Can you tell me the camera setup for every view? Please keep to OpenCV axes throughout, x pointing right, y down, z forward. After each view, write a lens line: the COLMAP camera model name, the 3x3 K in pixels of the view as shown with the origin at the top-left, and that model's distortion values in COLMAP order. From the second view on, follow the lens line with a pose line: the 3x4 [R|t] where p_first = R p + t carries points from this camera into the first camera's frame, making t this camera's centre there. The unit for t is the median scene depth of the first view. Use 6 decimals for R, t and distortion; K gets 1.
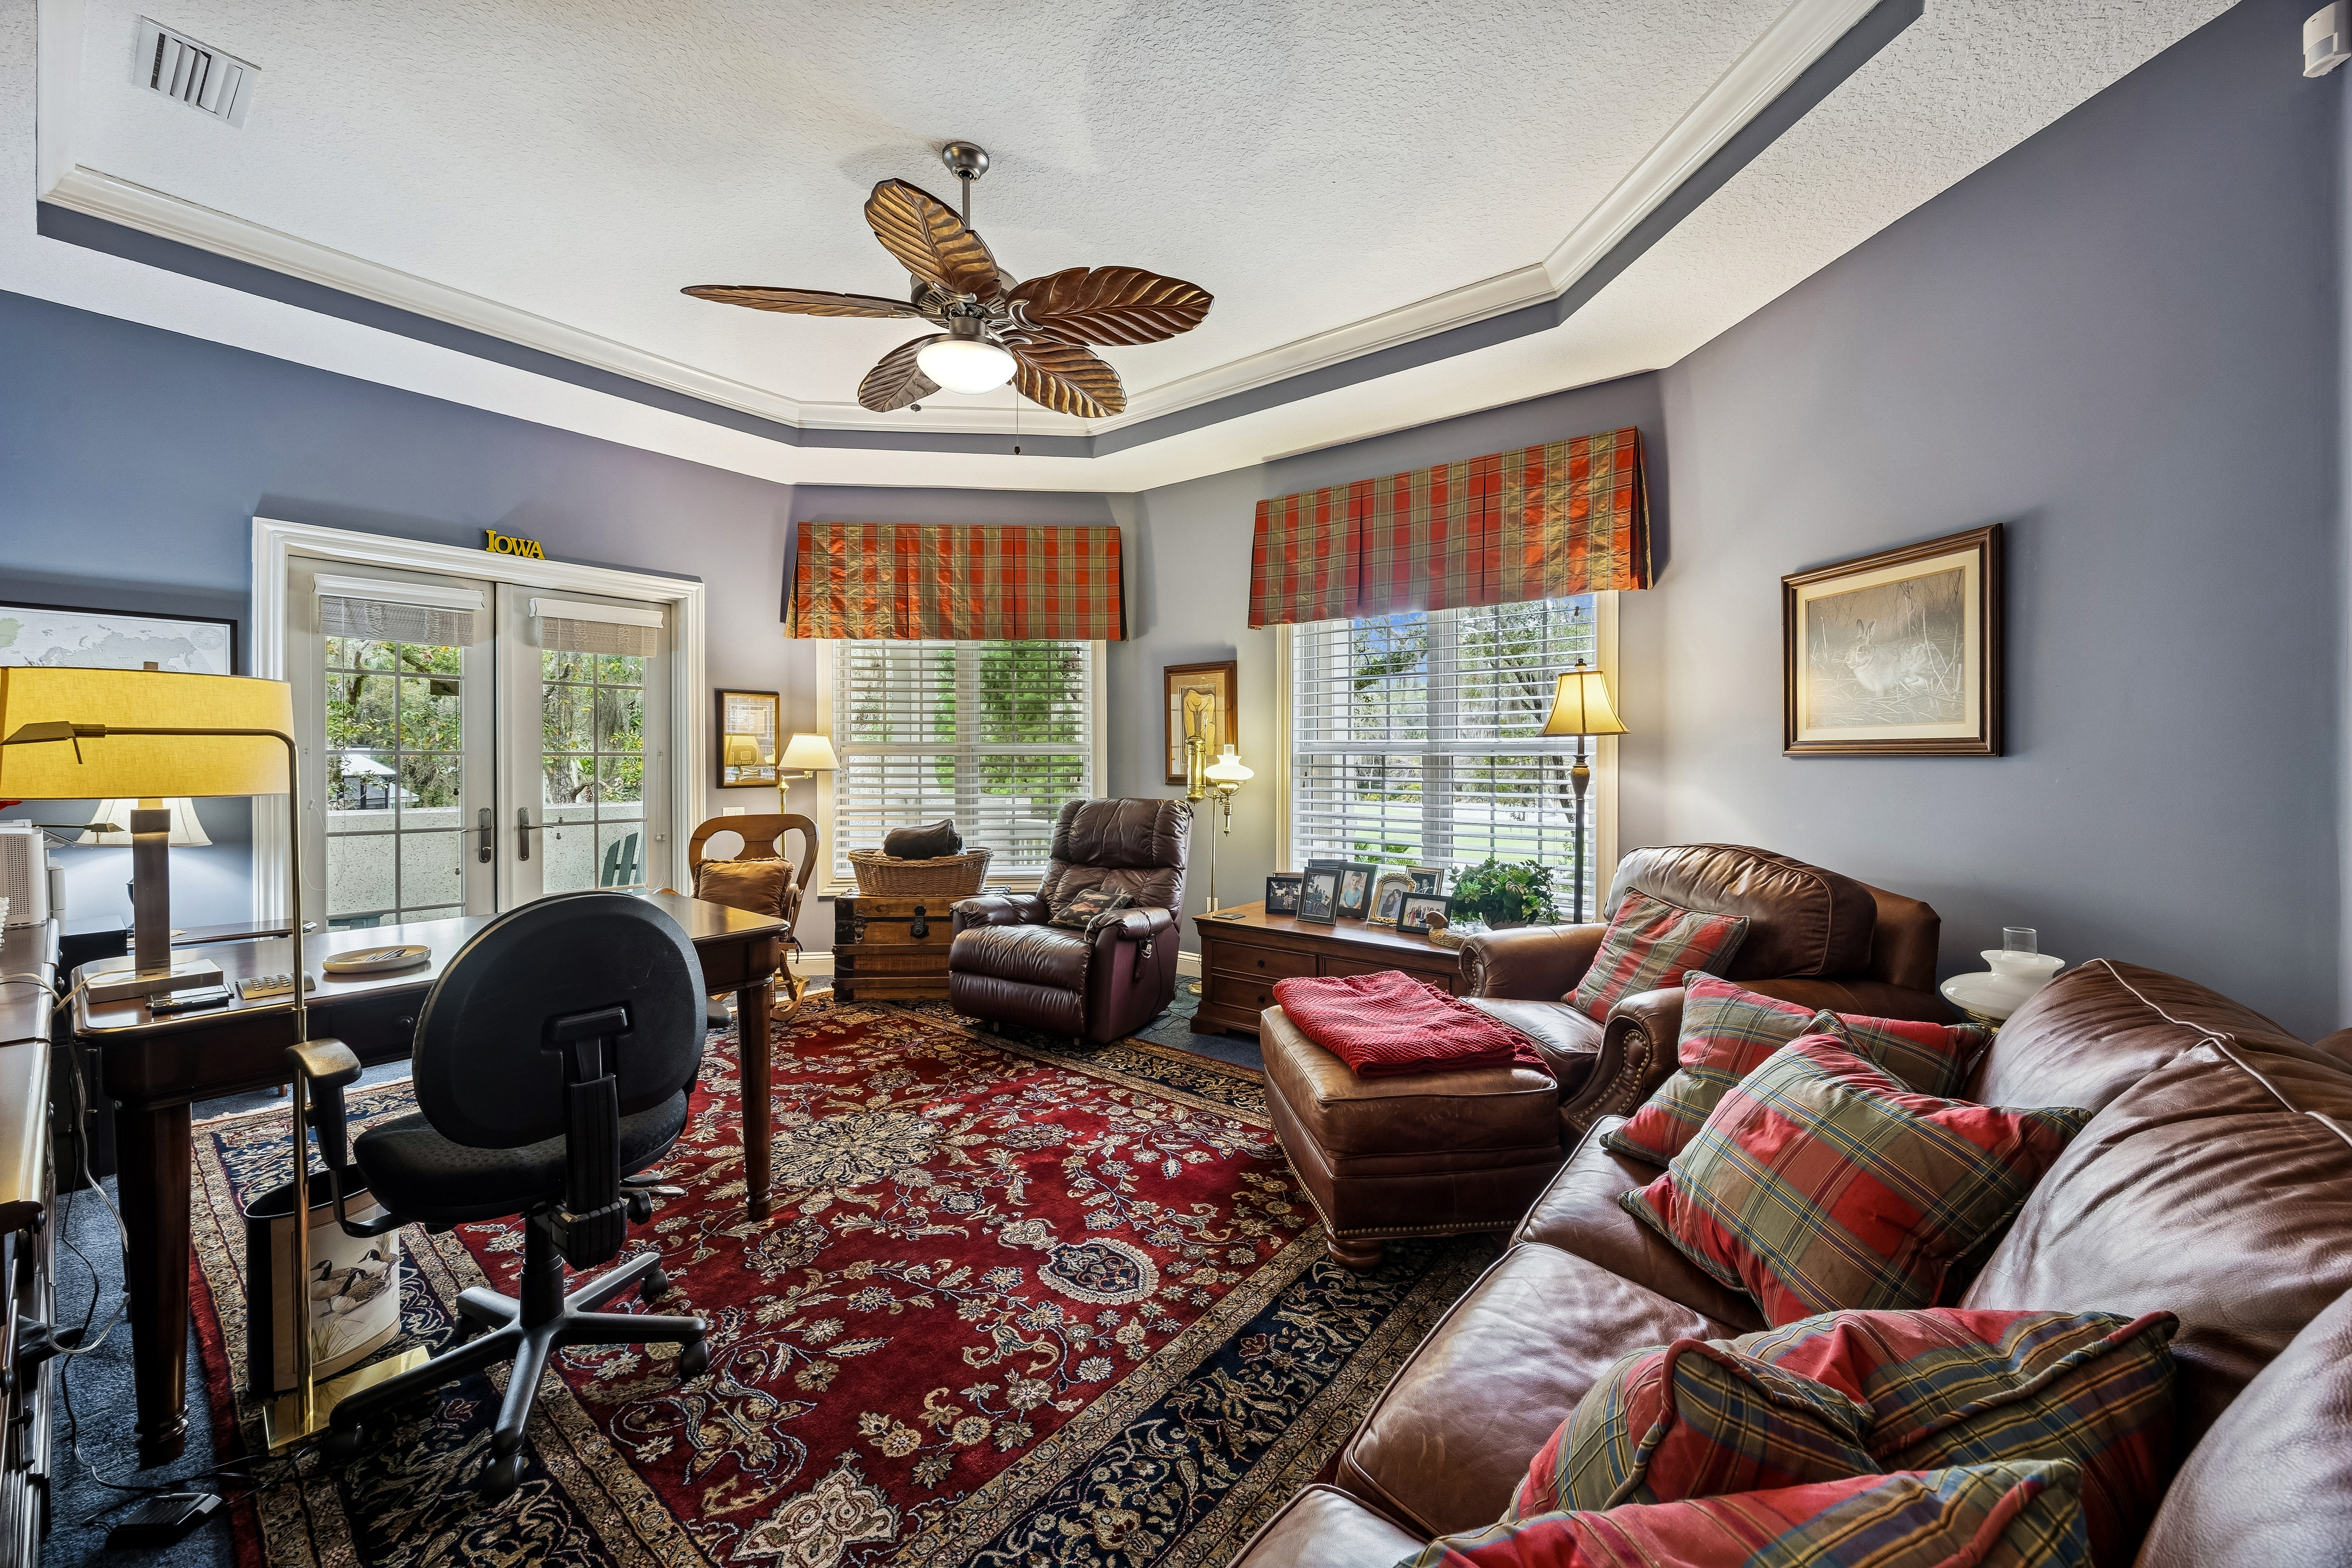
lens RADIAL K [[1501.0, 0, 1178.1], [0, 1501.0, 775.2], [0, 0, 1]] dist [0.004291, 0.000858]
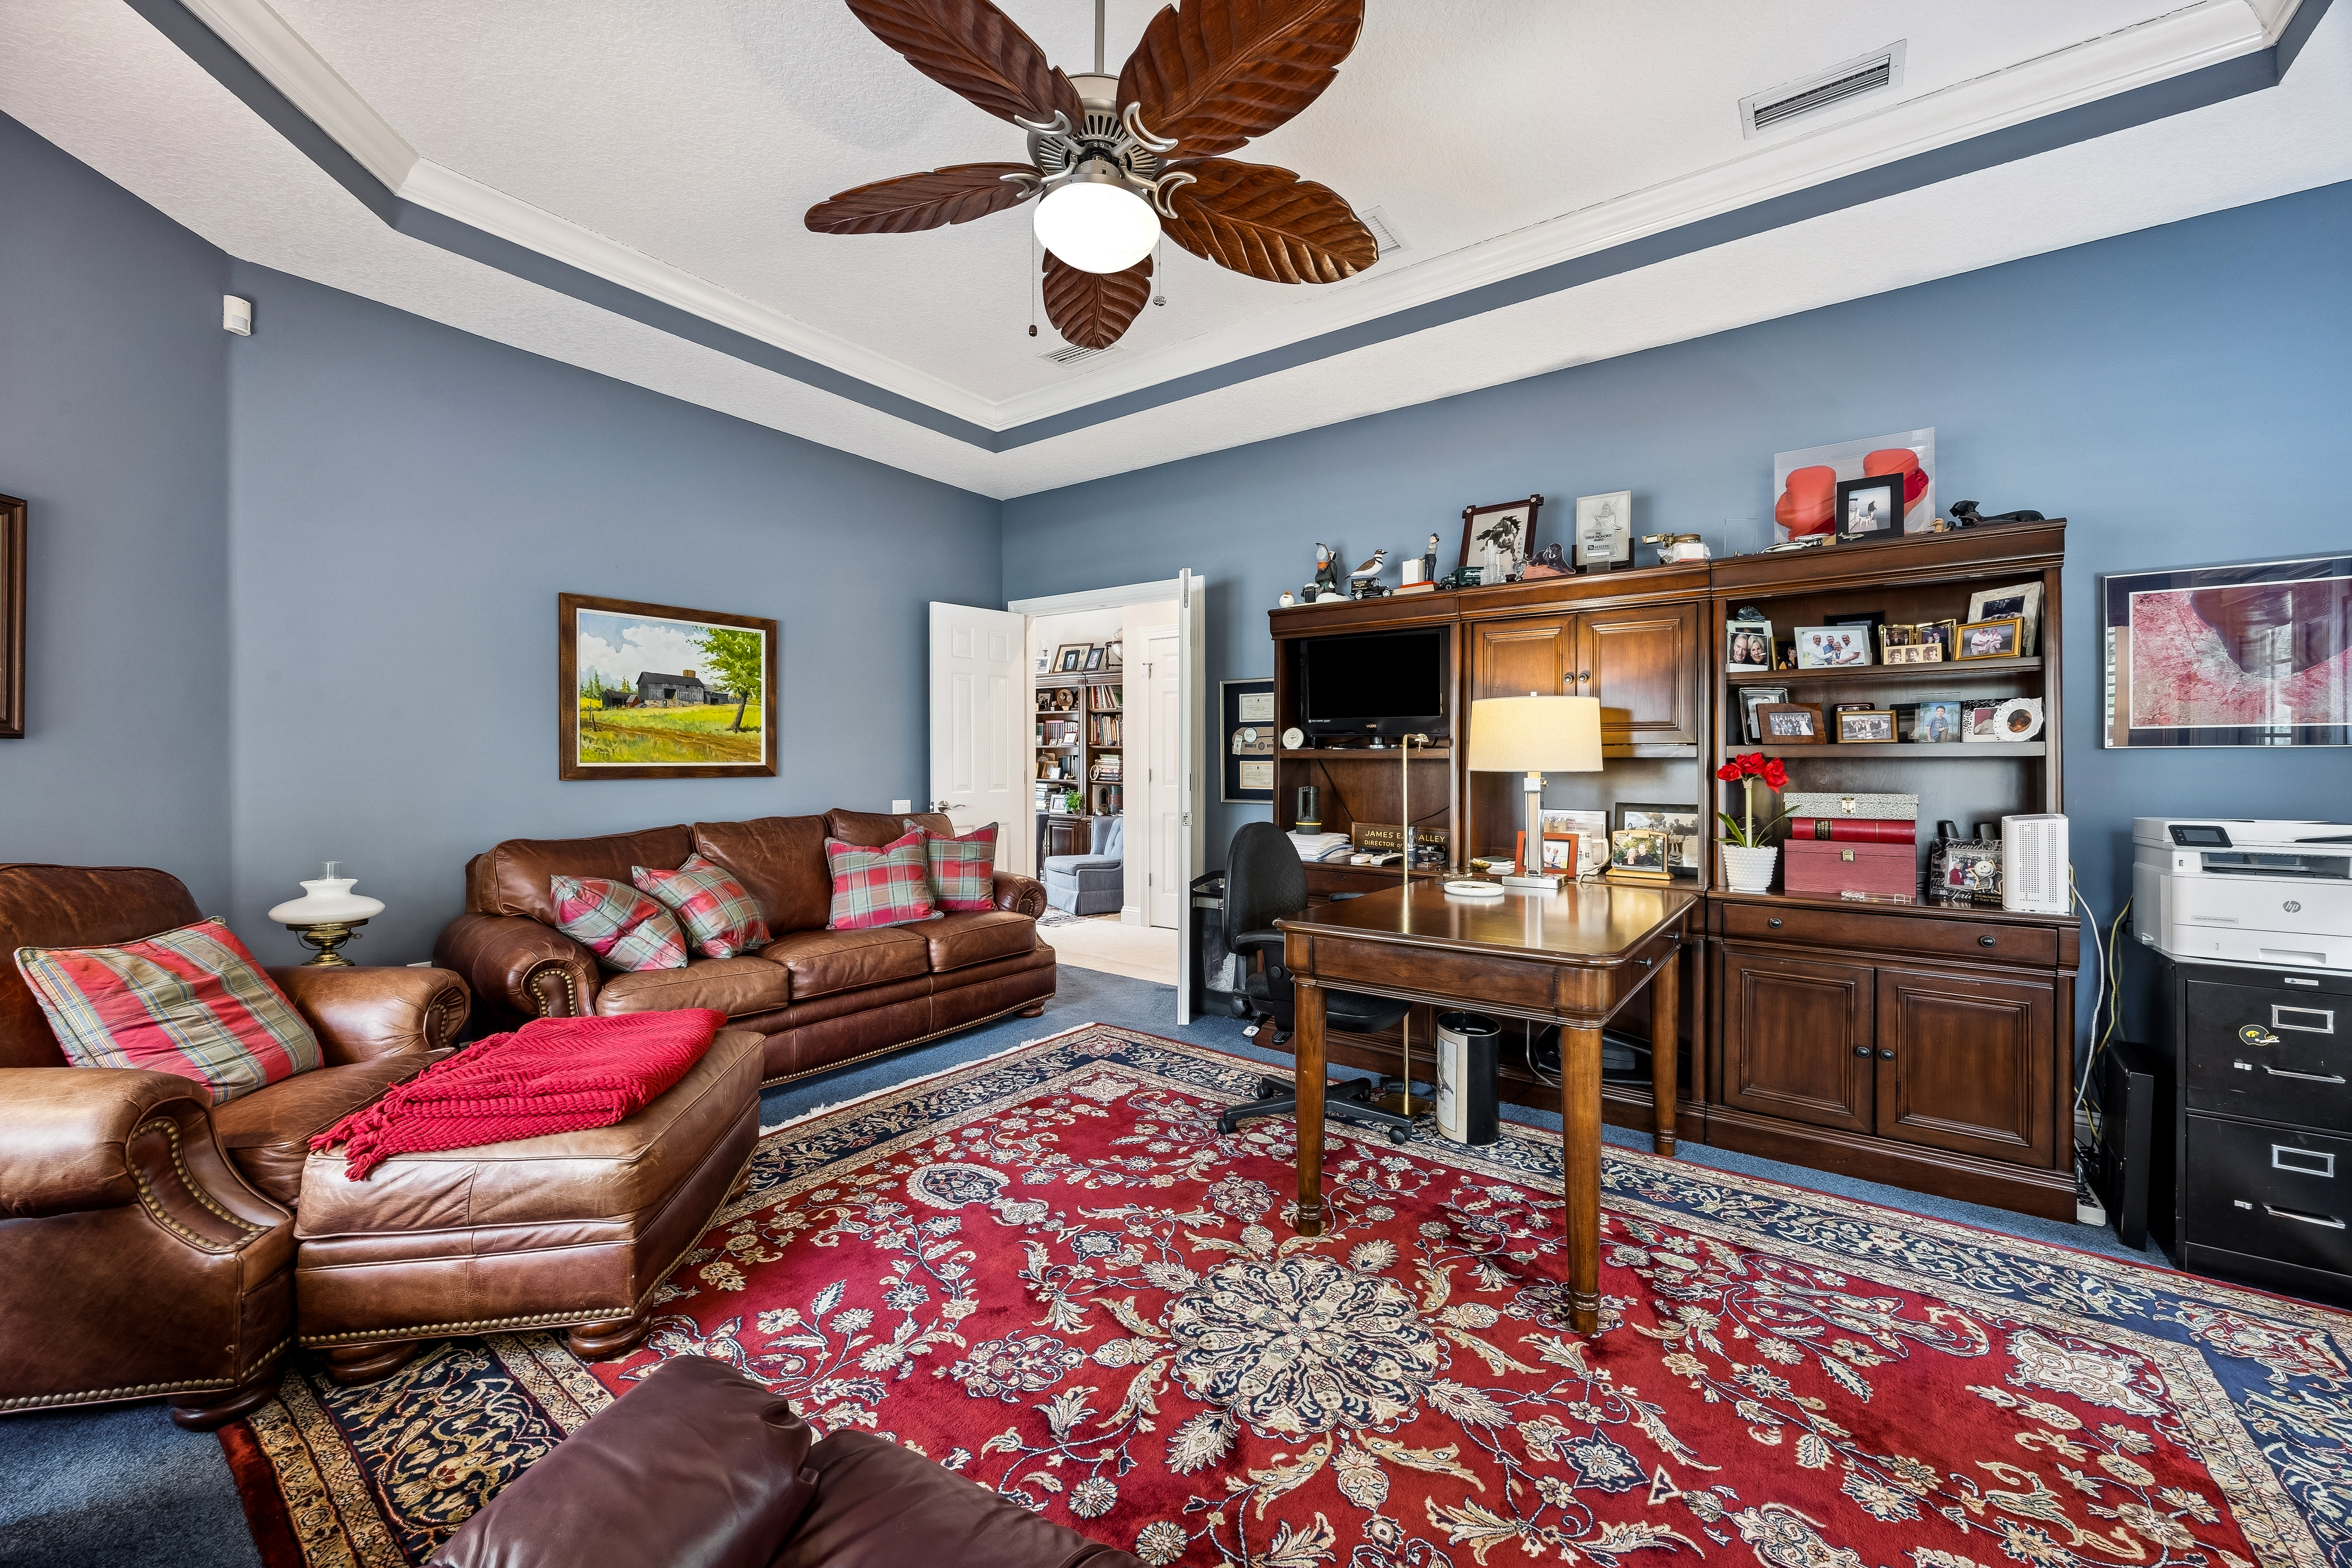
lens RADIAL K [[1501.0, 0, 1174.7], [0, 1501.0, 780.9], [0, 0, 1]] dist [0.004291, 0.000858]
pose [[-0.999797, -0.000890, -0.020109, -0.186489], [-0.001363, 0.999722, 0.023526, -0.009759], [0.020083, 0.023549, -0.999521, 2.037310]]
